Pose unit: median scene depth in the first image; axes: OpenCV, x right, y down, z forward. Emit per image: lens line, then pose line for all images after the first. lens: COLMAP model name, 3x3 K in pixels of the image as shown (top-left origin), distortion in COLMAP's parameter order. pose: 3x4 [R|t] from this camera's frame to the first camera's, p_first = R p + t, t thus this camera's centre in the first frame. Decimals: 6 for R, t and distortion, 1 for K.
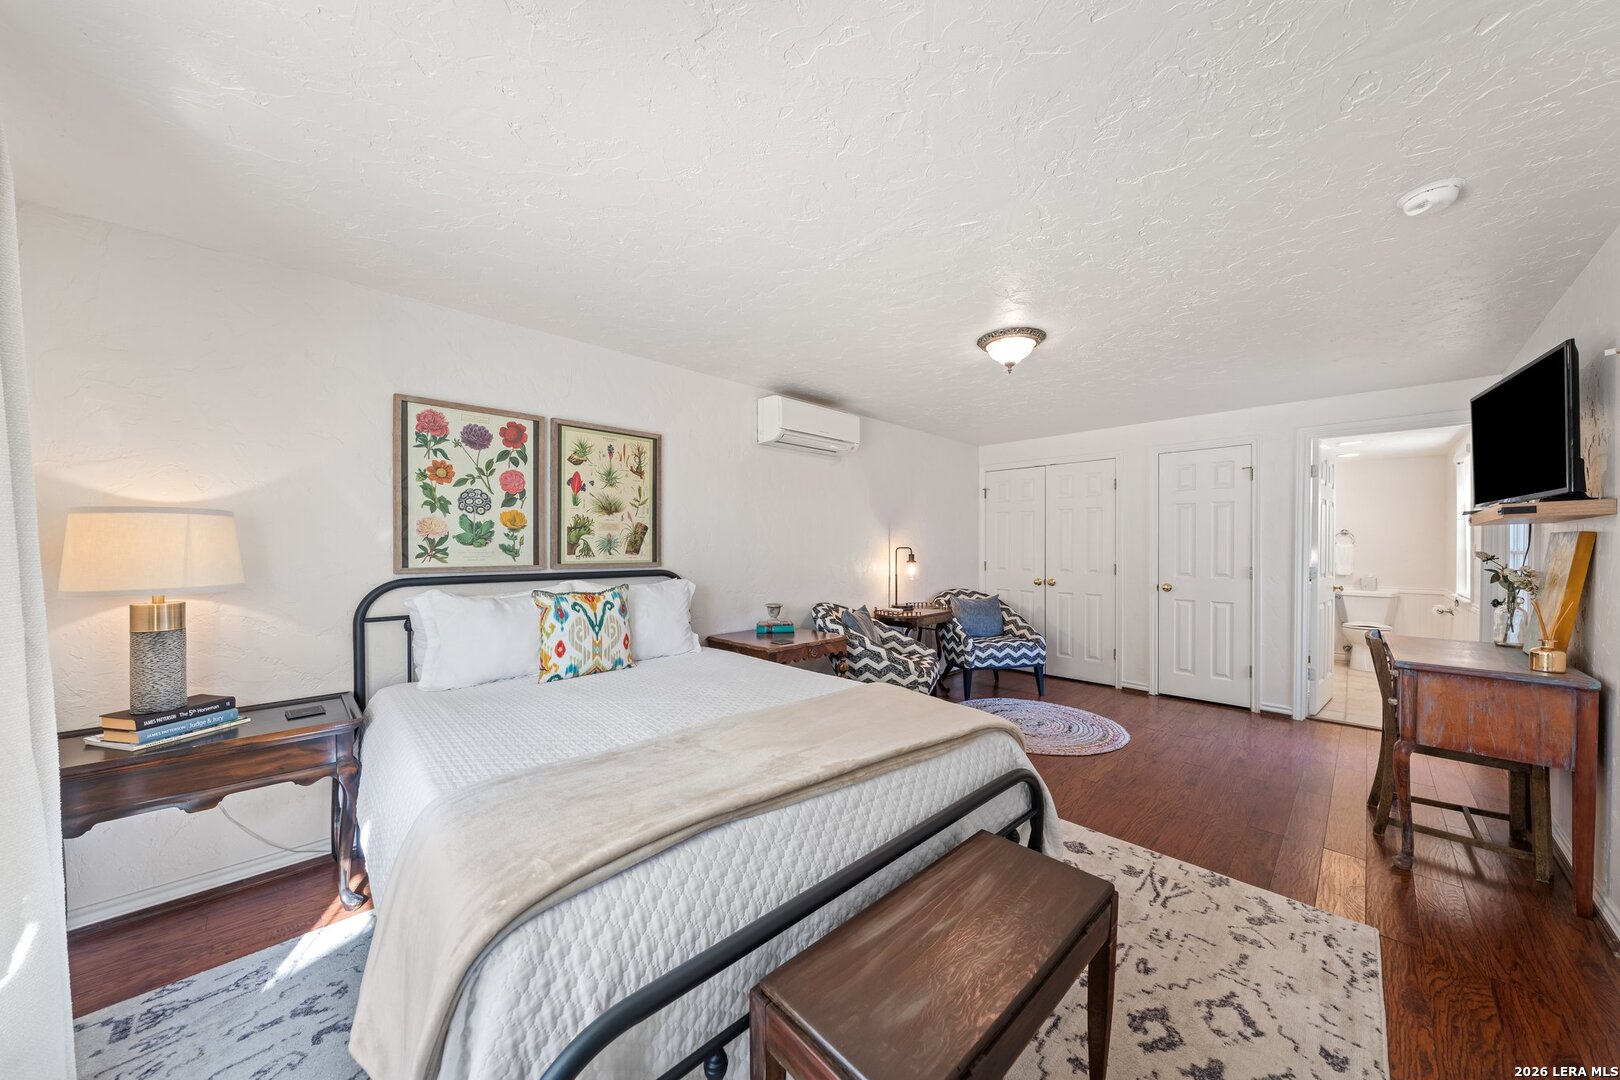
lens RADIAL K [[549.5, 0, 812.5], [0, 549.5, 545.6], [0, 0, 1]] dist [-0.004569, 0.000351]
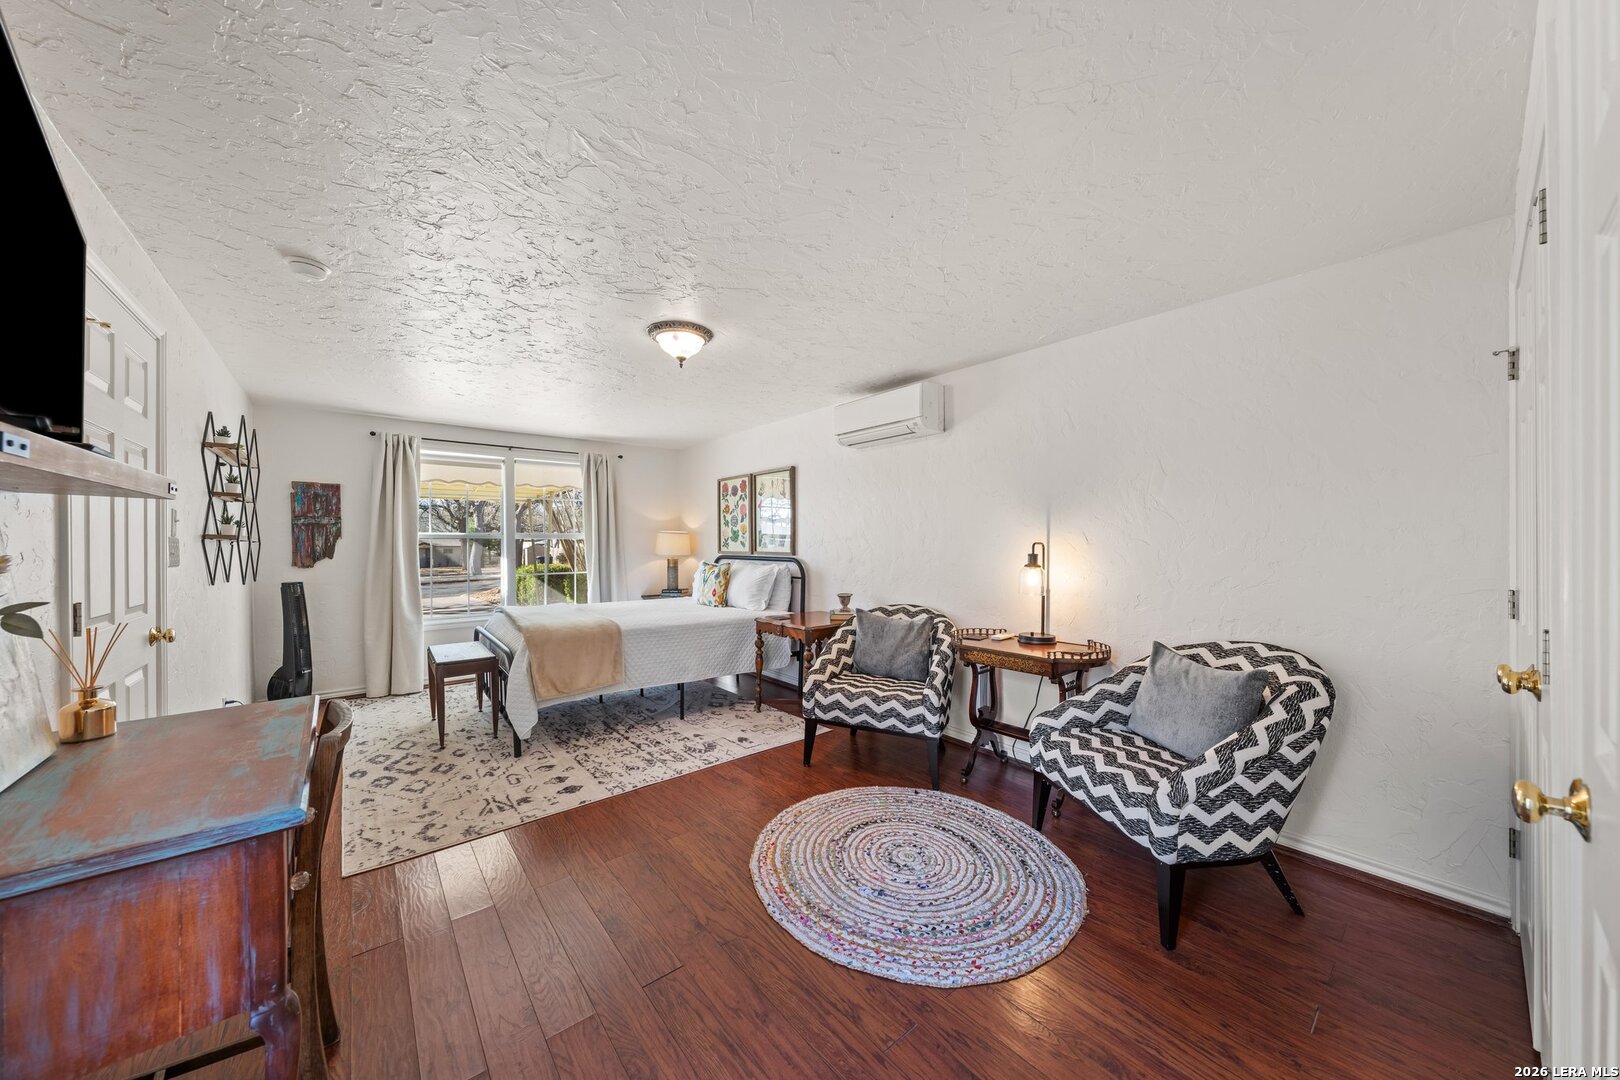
lens RADIAL K [[549.5, 0, 812.4], [0, 549.5, 541.8], [0, 0, 1]] dist [-0.004569, 0.000351]
pose [[-0.083211, -0.000932, -0.996531, 1.481708], [0.001698, 0.999998, -0.001077, 0.003610], [0.996530, -0.001782, -0.083210, 1.468397]]
